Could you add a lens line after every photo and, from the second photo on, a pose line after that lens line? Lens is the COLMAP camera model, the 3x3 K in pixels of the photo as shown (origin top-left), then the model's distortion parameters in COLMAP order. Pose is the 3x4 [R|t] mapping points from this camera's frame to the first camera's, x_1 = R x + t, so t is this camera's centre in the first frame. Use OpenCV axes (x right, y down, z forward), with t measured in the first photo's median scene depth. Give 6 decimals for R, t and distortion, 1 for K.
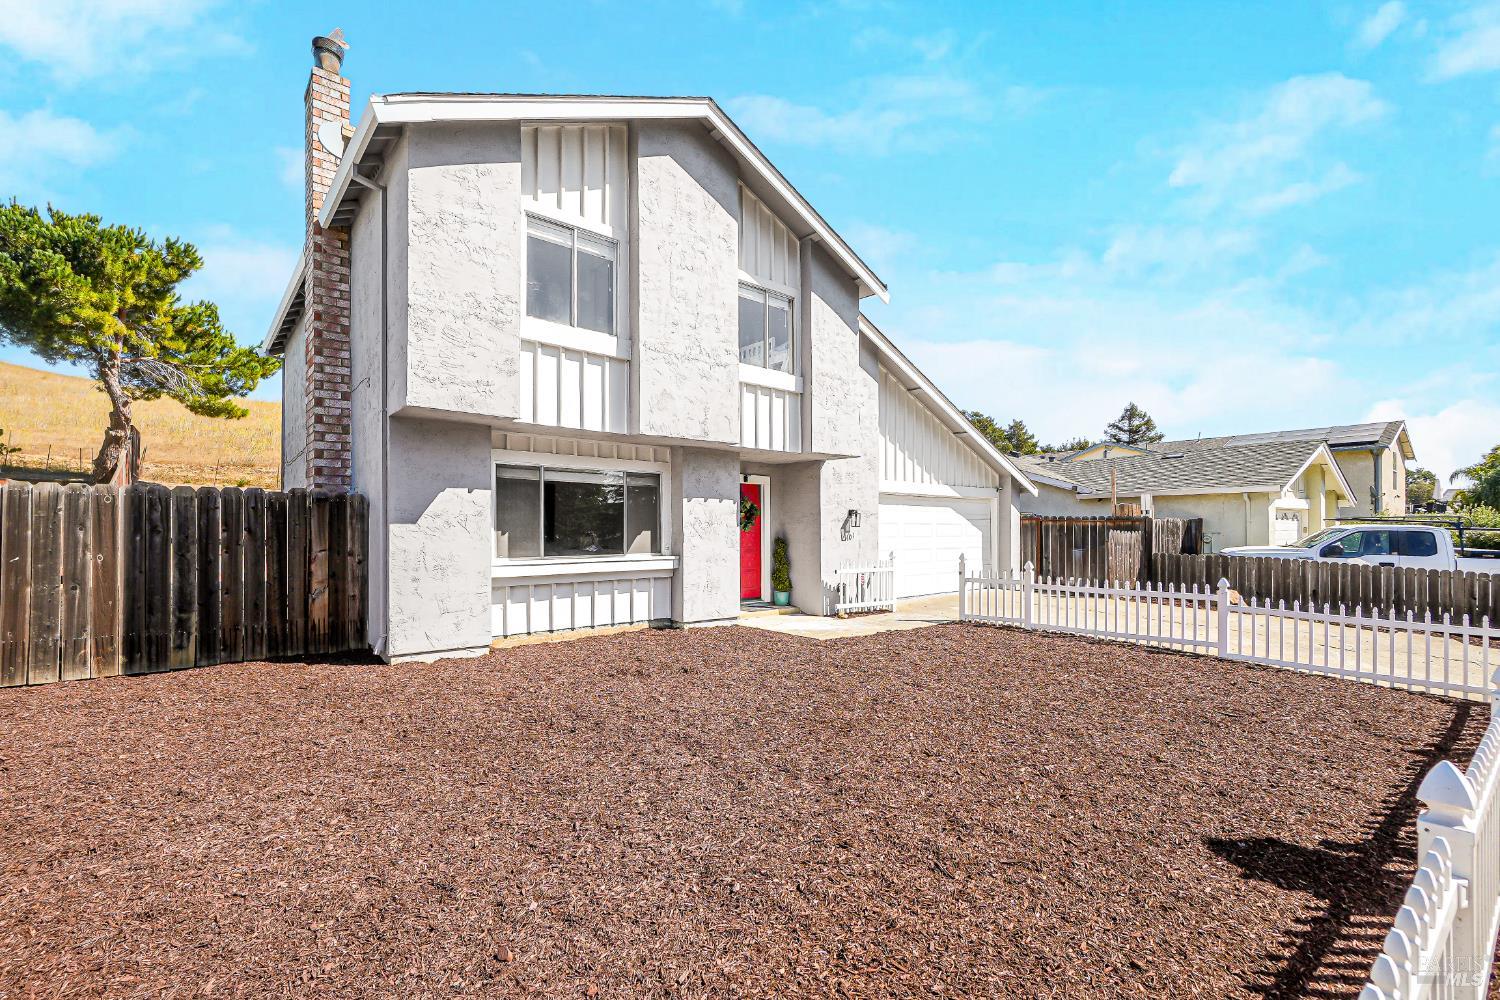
lens RADIAL K [[653.8, 0, 751.8], [0, 653.8, 532.3], [0, 0, 1]] dist [-0.000861, -0.000162]
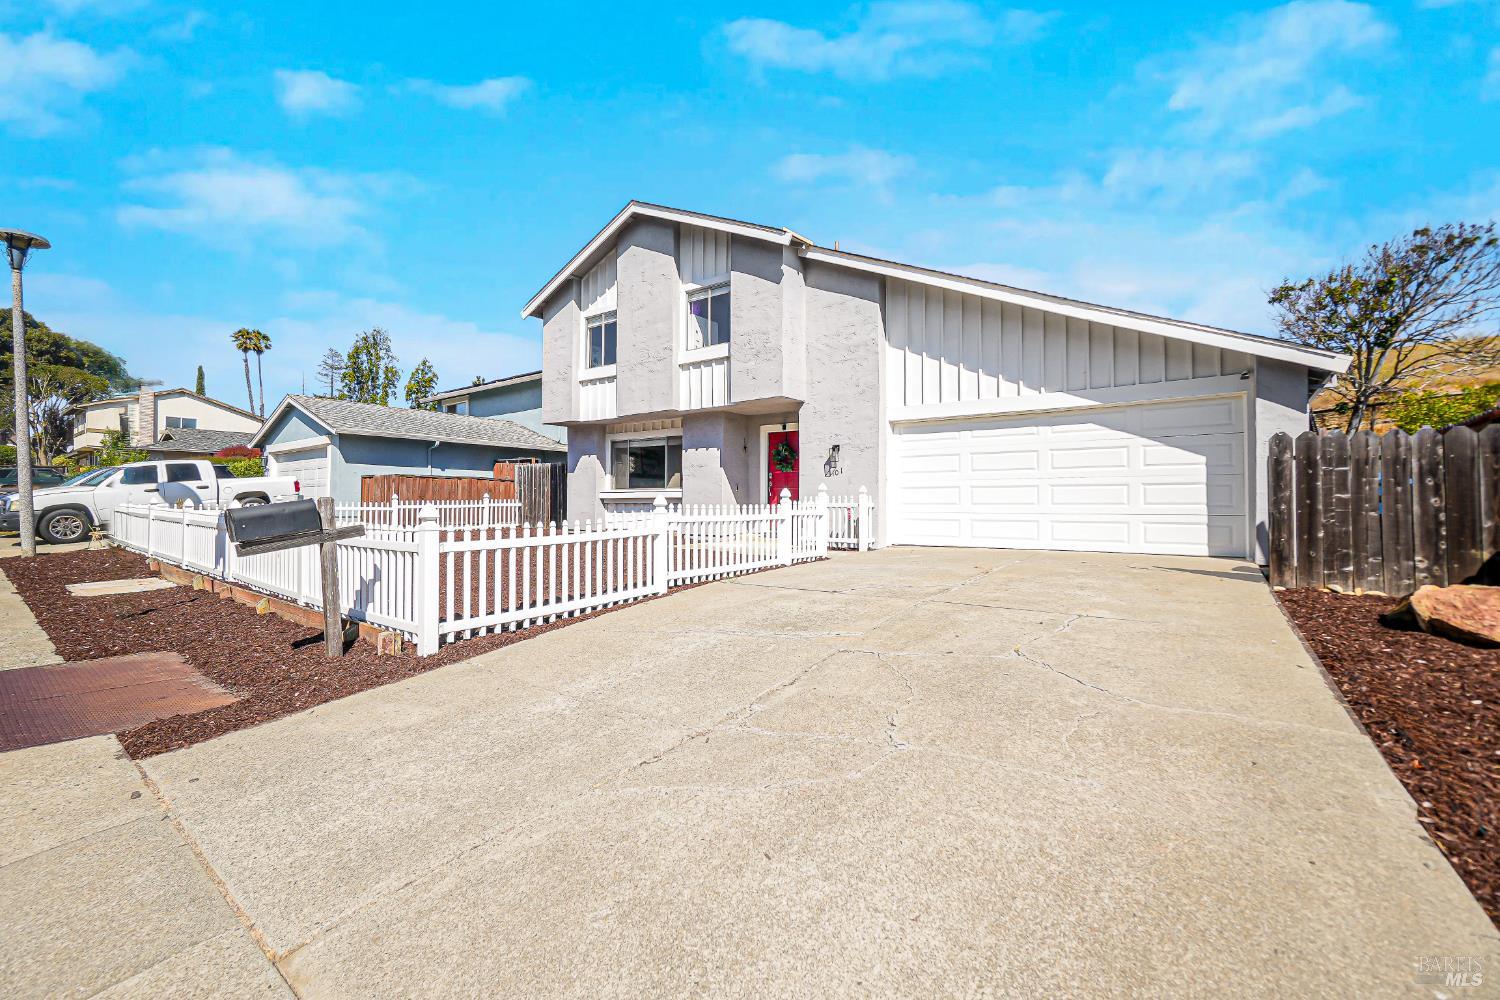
lens RADIAL K [[663.4, 0, 750.0], [0, 663.4, 500.0], [0, 0, 1]] dist [0.023521, 0.000011]
pose [[0.210522, -0.007845, -0.977558, 1.509945], [-0.006148, 0.999937, -0.009349, 0.080973], [0.977570, 0.007978, 0.210461, 0.896593]]
